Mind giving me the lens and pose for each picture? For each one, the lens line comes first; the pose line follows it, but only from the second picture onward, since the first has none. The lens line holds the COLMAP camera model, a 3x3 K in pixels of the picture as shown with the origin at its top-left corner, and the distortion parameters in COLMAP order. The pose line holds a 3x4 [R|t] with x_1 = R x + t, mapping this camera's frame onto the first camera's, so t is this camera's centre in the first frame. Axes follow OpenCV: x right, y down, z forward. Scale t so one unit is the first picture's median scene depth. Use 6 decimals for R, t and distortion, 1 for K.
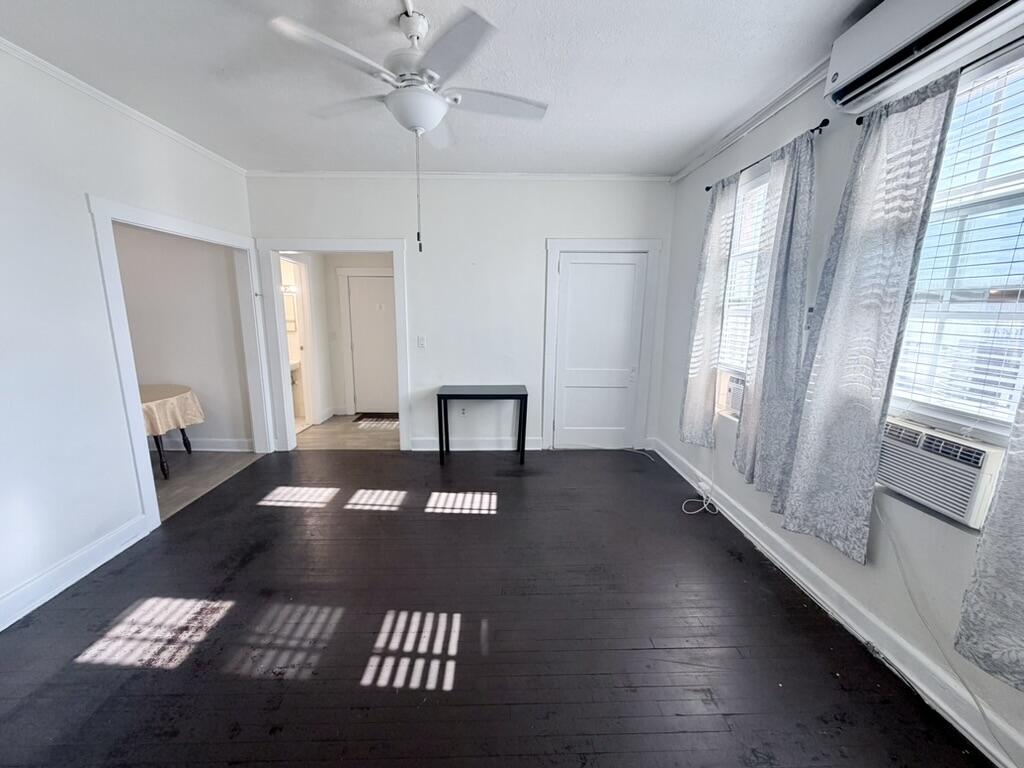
lens RADIAL K [[410.1, 0, 508.7], [0, 410.1, 385.0], [0, 0, 1]] dist [0.003111, -0.001118]
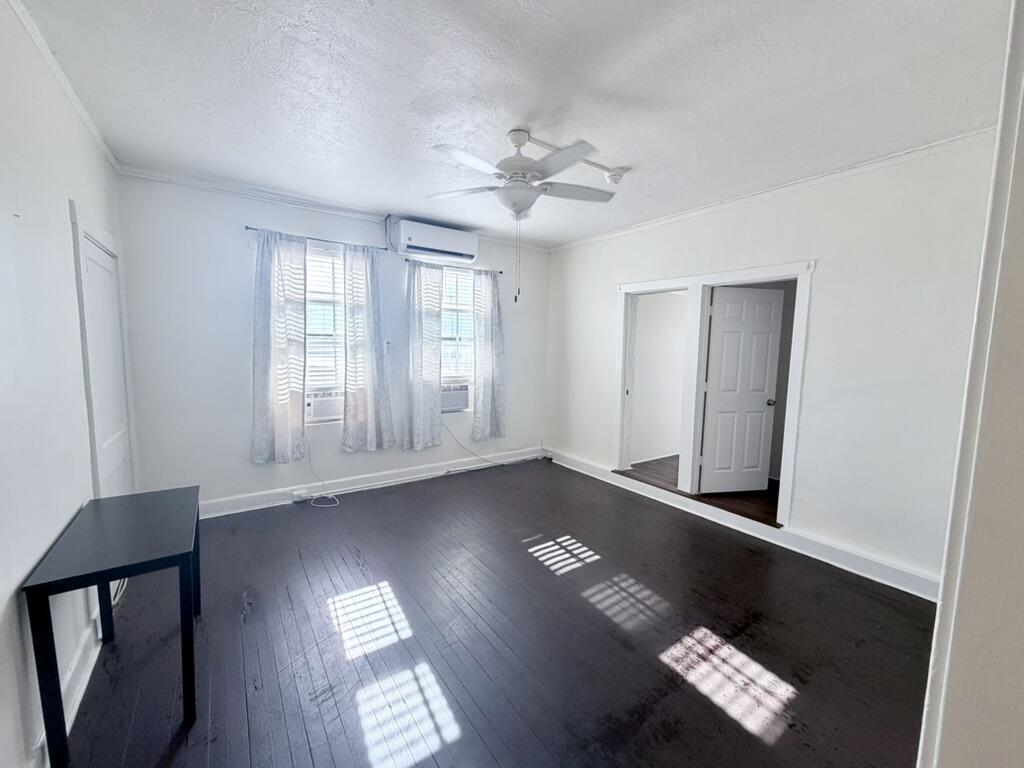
lens RADIAL K [[410.1, 0, 509.4], [0, 410.1, 382.0], [0, 0, 1]] dist [0.003111, -0.001118]
pose [[-0.561648, -0.091162, 0.822338, -1.341054], [0.133706, 0.970847, 0.198946, -0.358008], [-0.816501, 0.221689, -0.533085, 1.847124]]
